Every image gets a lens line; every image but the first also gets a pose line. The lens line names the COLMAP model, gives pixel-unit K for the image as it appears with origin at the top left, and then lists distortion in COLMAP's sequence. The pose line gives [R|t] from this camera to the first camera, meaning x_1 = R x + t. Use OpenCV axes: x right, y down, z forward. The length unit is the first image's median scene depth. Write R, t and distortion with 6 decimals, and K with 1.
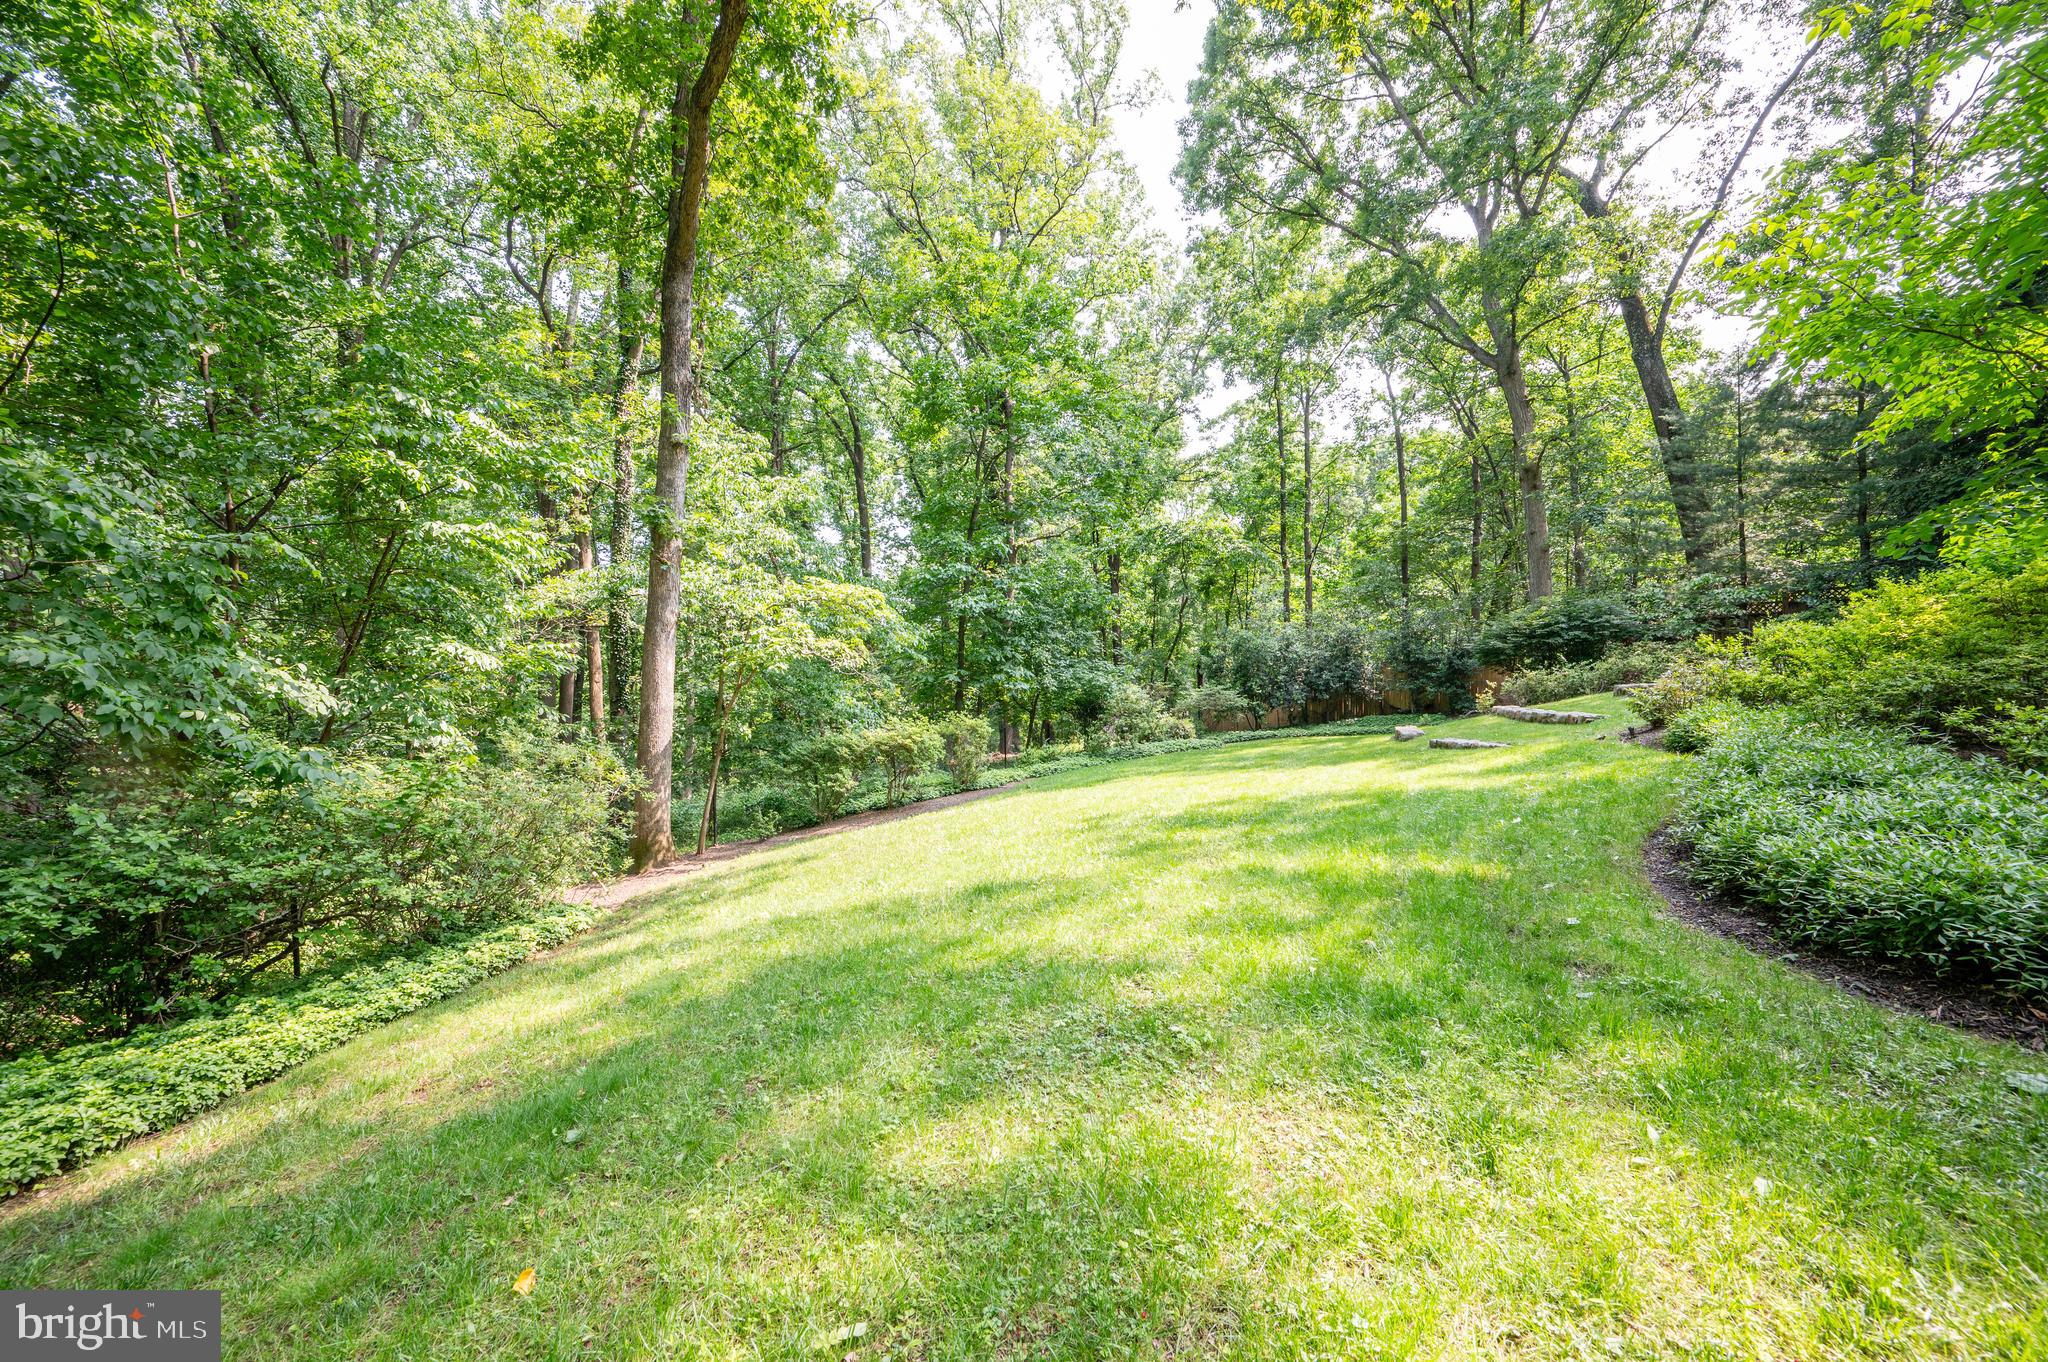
lens RADIAL K [[811.9, 0, 1023.3], [0, 811.9, 672.0], [0, 0, 1]] dist [0.000406, 0.000204]
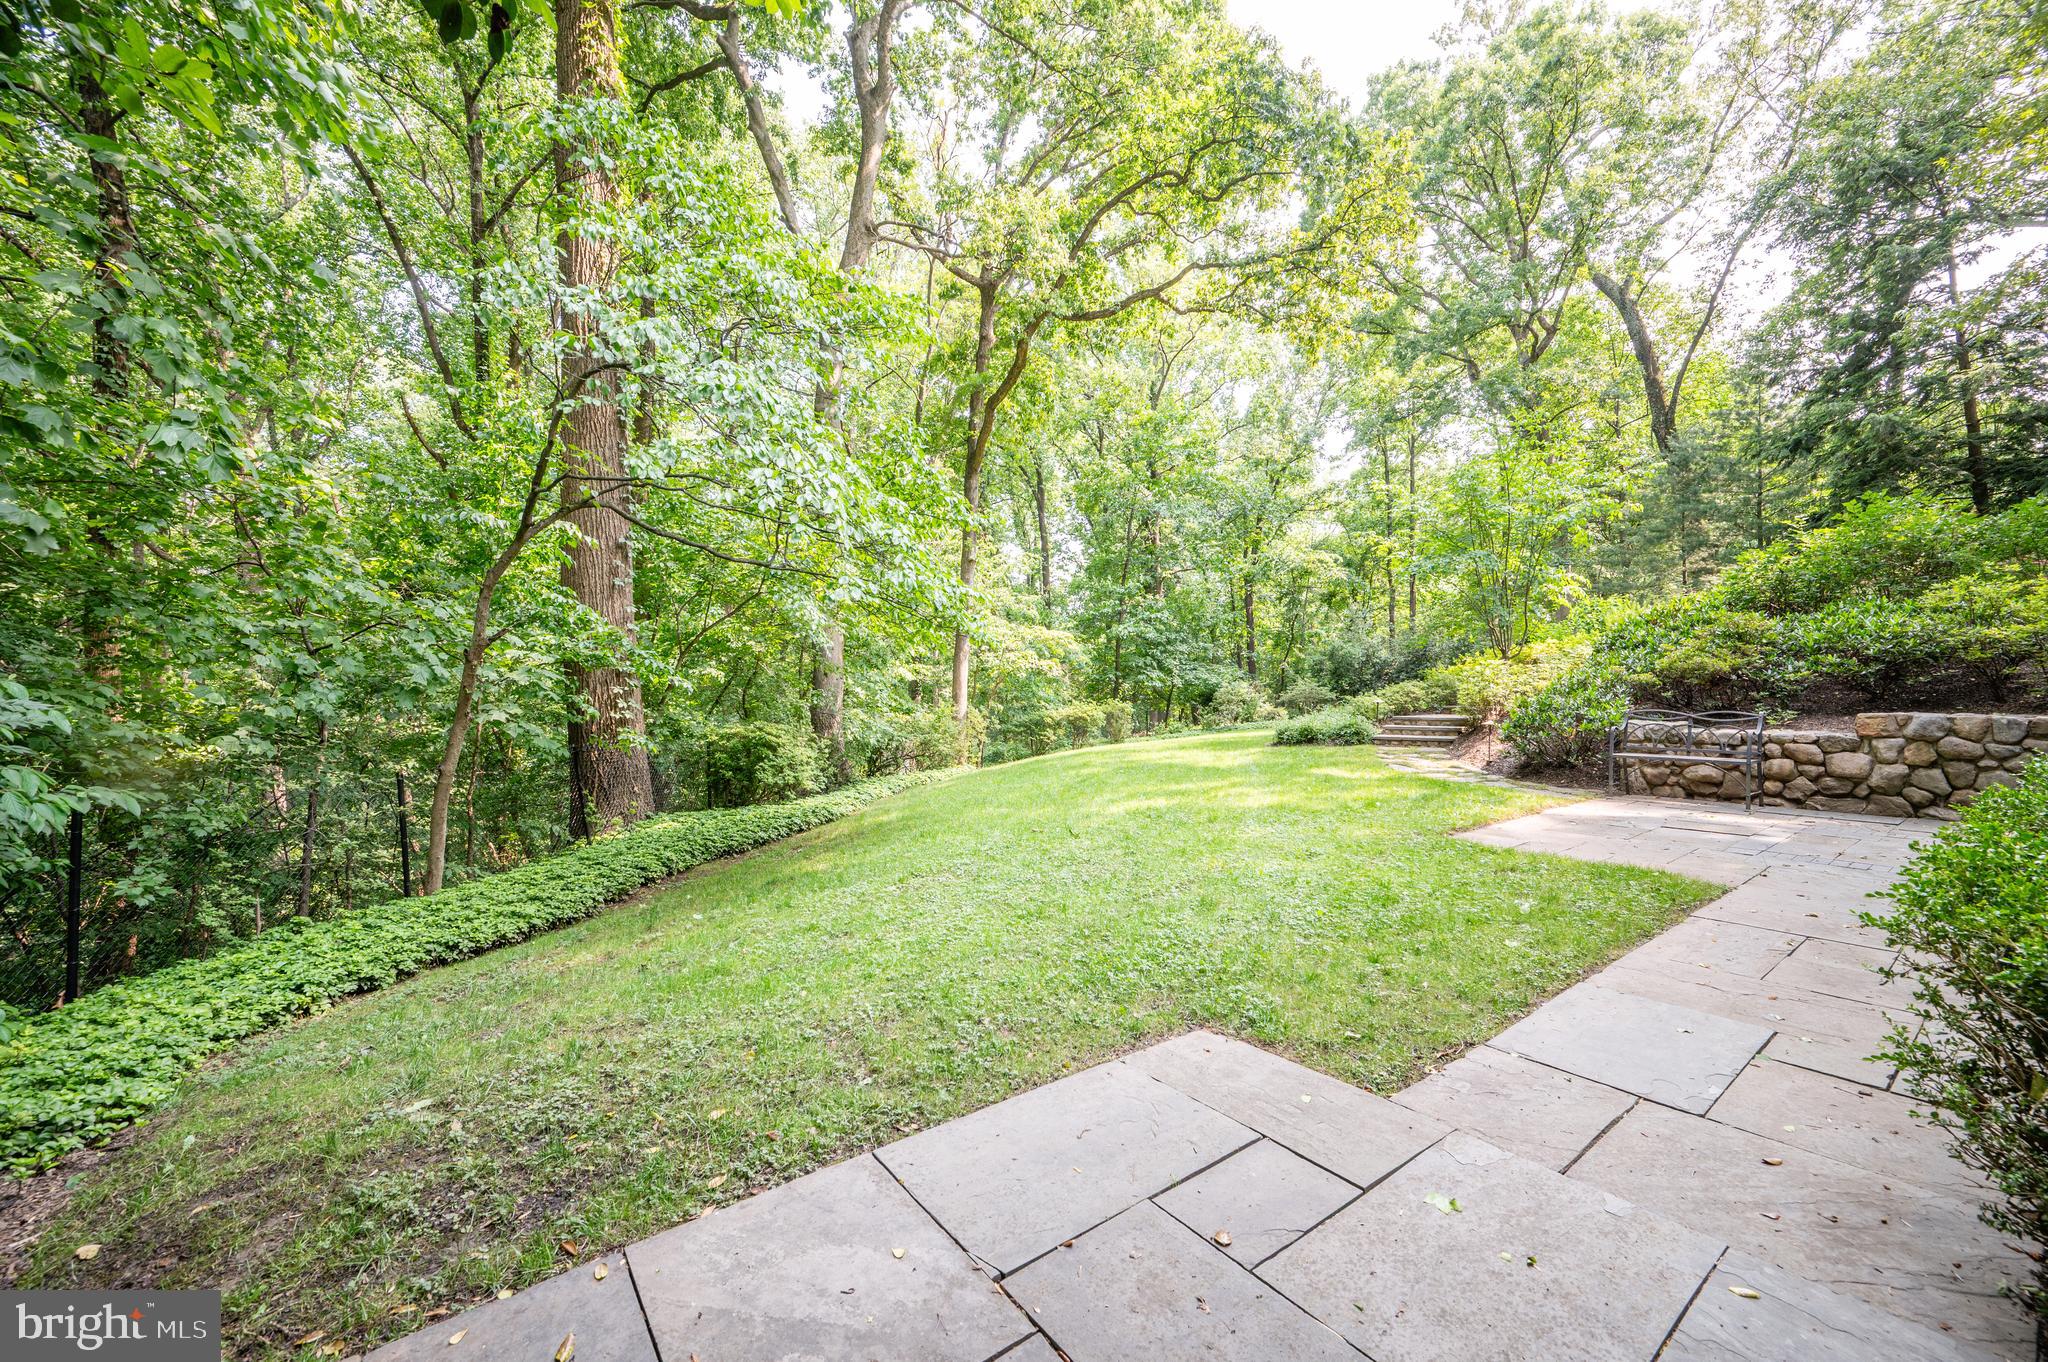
lens RADIAL K [[811.9, 0, 1018.0], [0, 811.9, 680.1], [0, 0, 1]] dist [0.000406, 0.000204]
pose [[0.977170, 0.005276, -0.212395, 0.065036], [-0.001166, 0.999810, 0.019468, -0.017306], [0.212457, -0.018776, 0.976990, -0.525120]]
